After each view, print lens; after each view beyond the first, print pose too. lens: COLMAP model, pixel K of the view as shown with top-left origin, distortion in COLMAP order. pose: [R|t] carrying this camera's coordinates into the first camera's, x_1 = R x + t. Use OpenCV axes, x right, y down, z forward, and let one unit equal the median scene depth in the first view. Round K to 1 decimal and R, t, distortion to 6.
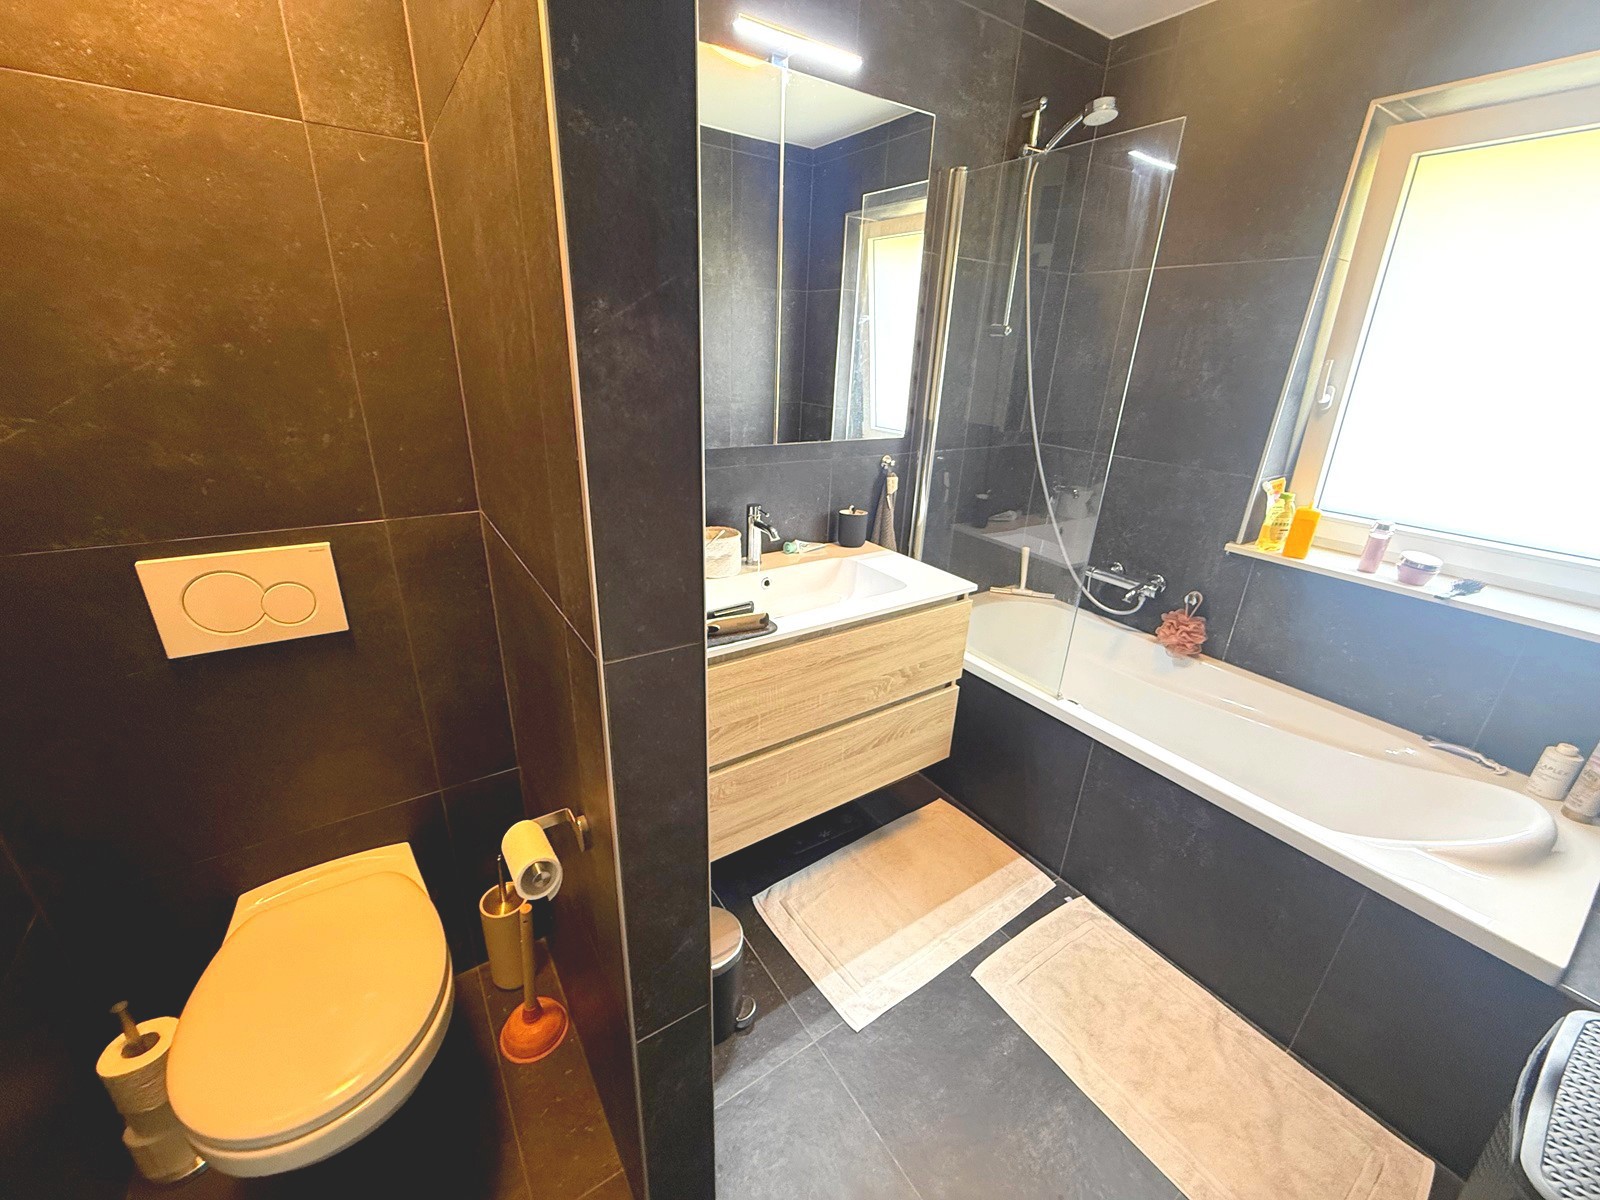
lens RADIAL K [[637.2, 0, 799.9], [0, 637.2, 598.1], [0, 0, 1]] dist [0.000457, 0.000637]
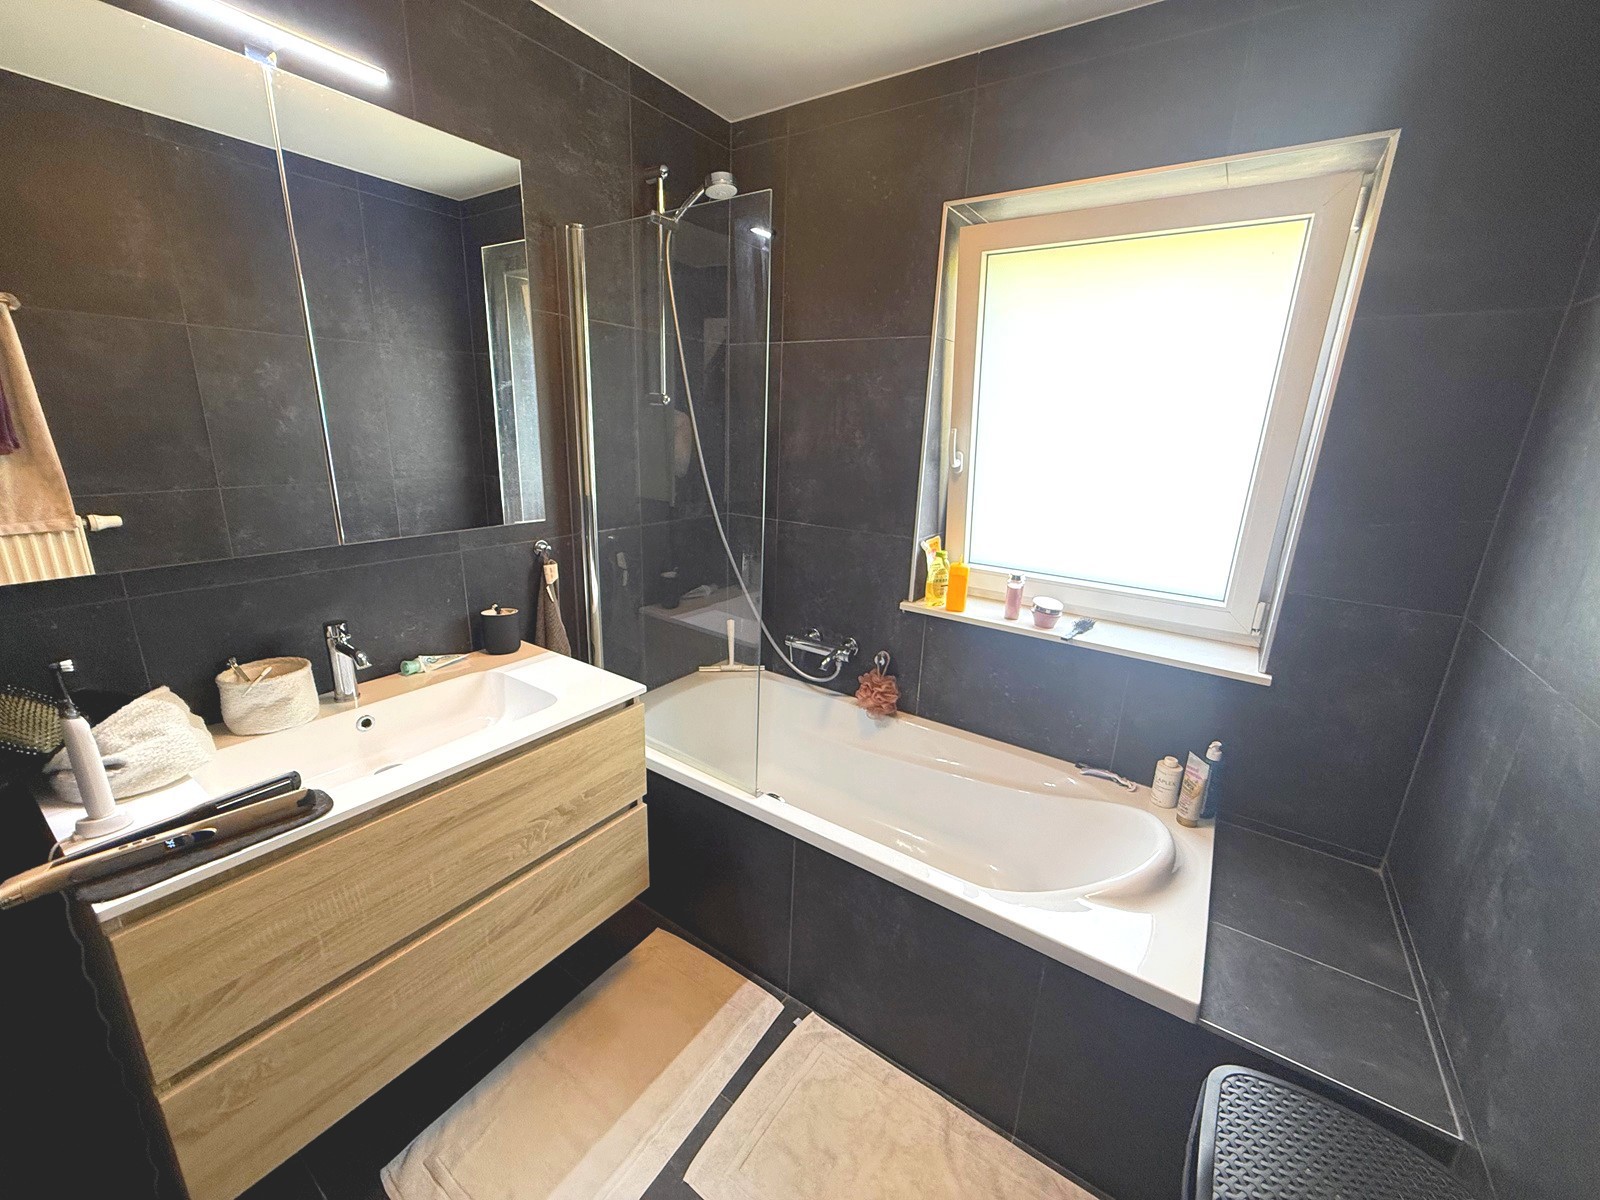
lens RADIAL K [[637.2, 0, 799.3], [0, 637.2, 598.7], [0, 0, 1]] dist [0.000457, 0.000637]
pose [[0.930309, -0.102524, 0.352157, 0.175182], [0.134081, 0.988746, -0.066353, -0.050849], [-0.341391, 0.108947, 0.933586, 0.109479]]
